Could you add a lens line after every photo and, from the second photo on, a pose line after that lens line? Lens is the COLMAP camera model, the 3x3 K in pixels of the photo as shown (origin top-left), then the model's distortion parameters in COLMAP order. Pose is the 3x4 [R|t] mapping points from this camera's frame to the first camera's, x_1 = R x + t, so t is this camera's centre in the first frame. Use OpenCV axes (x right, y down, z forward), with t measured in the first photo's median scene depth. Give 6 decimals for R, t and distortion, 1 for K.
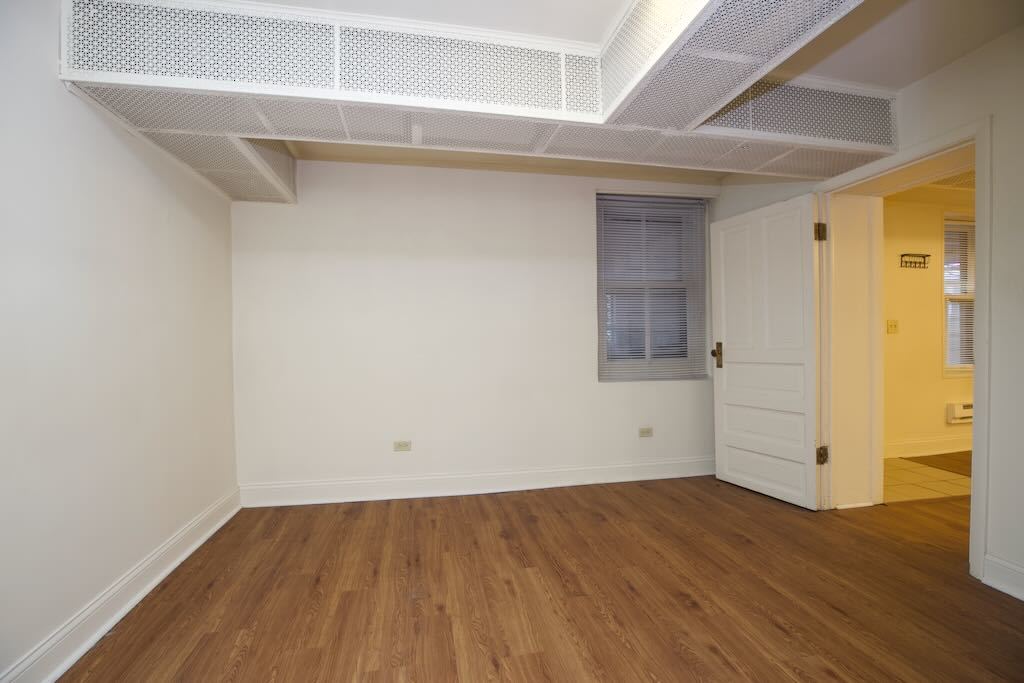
lens RADIAL K [[468.0, 0, 512.4], [0, 468.0, 345.3], [0, 0, 1]] dist [-0.034704, 0.006369]
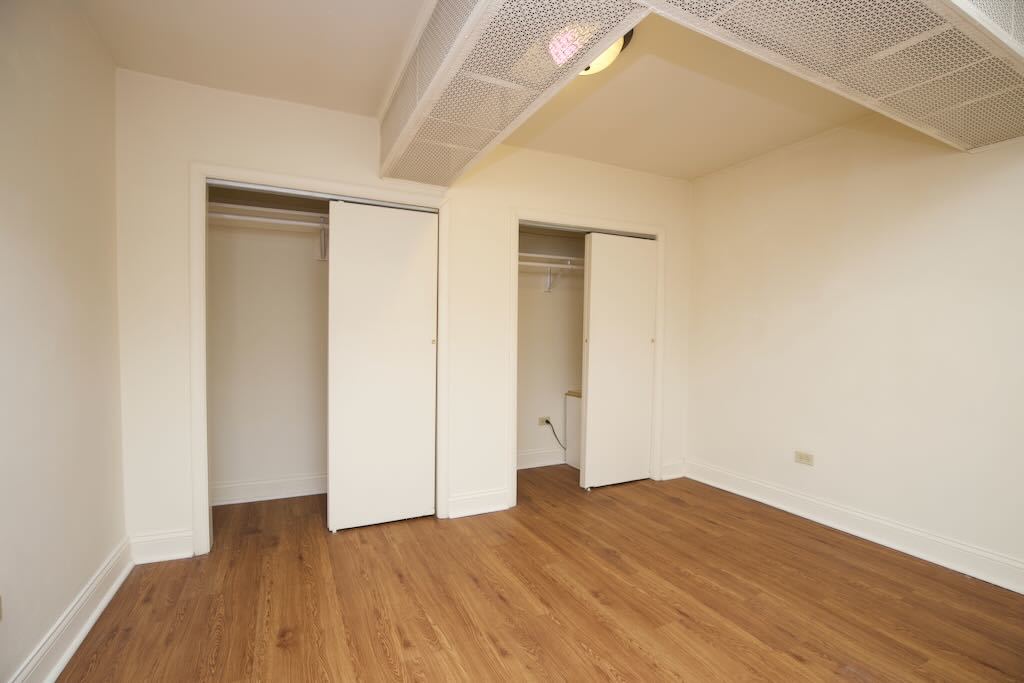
lens RADIAL K [[468.0, 0, 512.4], [0, 468.0, 345.3], [0, 0, 1]] dist [-0.034704, 0.006369]
pose [[-0.967026, 0.009811, -0.254488, 0.453822], [-0.002102, 0.998916, 0.046498, -0.039503], [0.254668, 0.045500, -0.965958, 1.321212]]
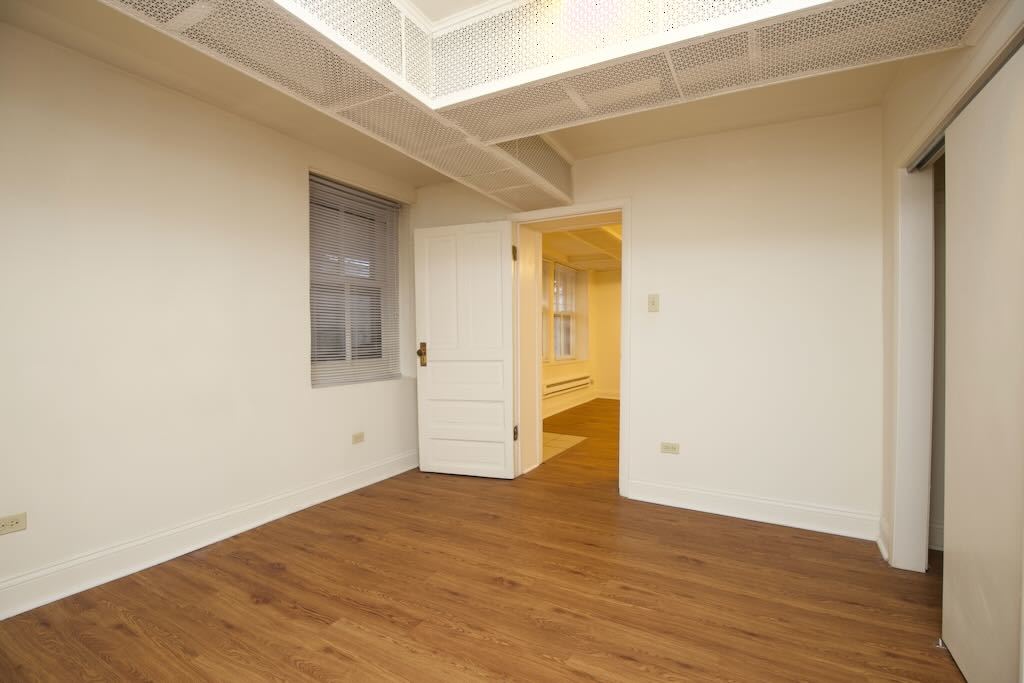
lens RADIAL K [[468.0, 0, 512.4], [0, 468.0, 345.3], [0, 0, 1]] dist [-0.034704, 0.006369]
pose [[0.642955, -0.006385, 0.765878, -0.351827], [0.005428, 0.999978, 0.003780, -0.004258], [-0.765885, 0.001726, 0.642975, 0.231494]]
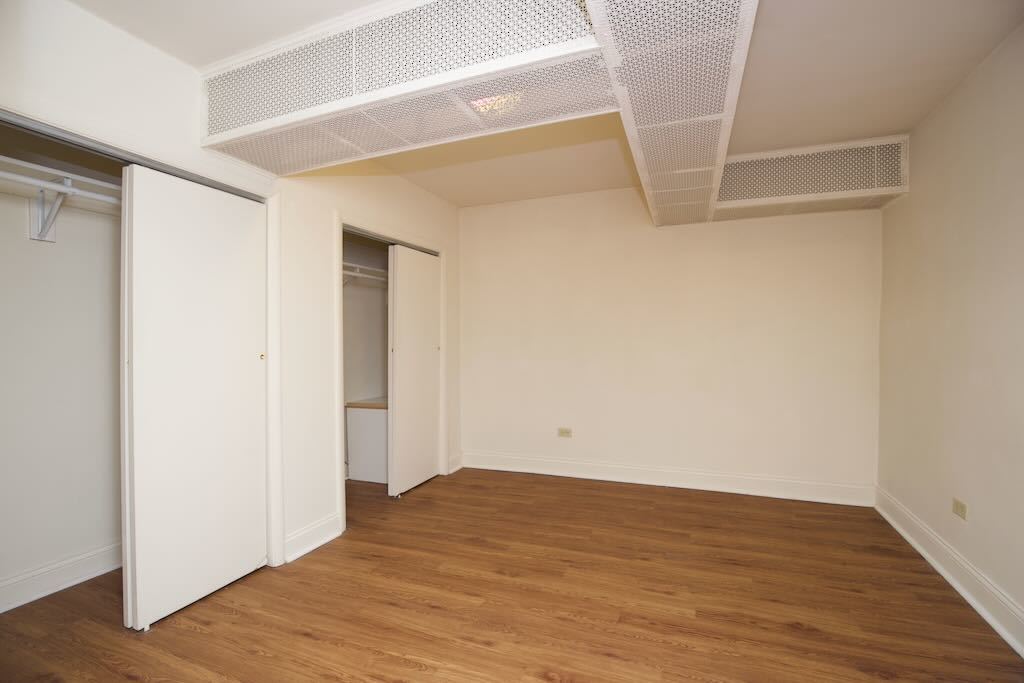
lens RADIAL K [[468.0, 0, 512.4], [0, 468.0, 345.3], [0, 0, 1]] dist [-0.034704, 0.006369]
pose [[-0.543771, 0.025999, -0.838831, 0.880581], [-0.001510, 0.999488, 0.031957, -0.049816], [0.839232, 0.018644, -0.543453, 1.099747]]
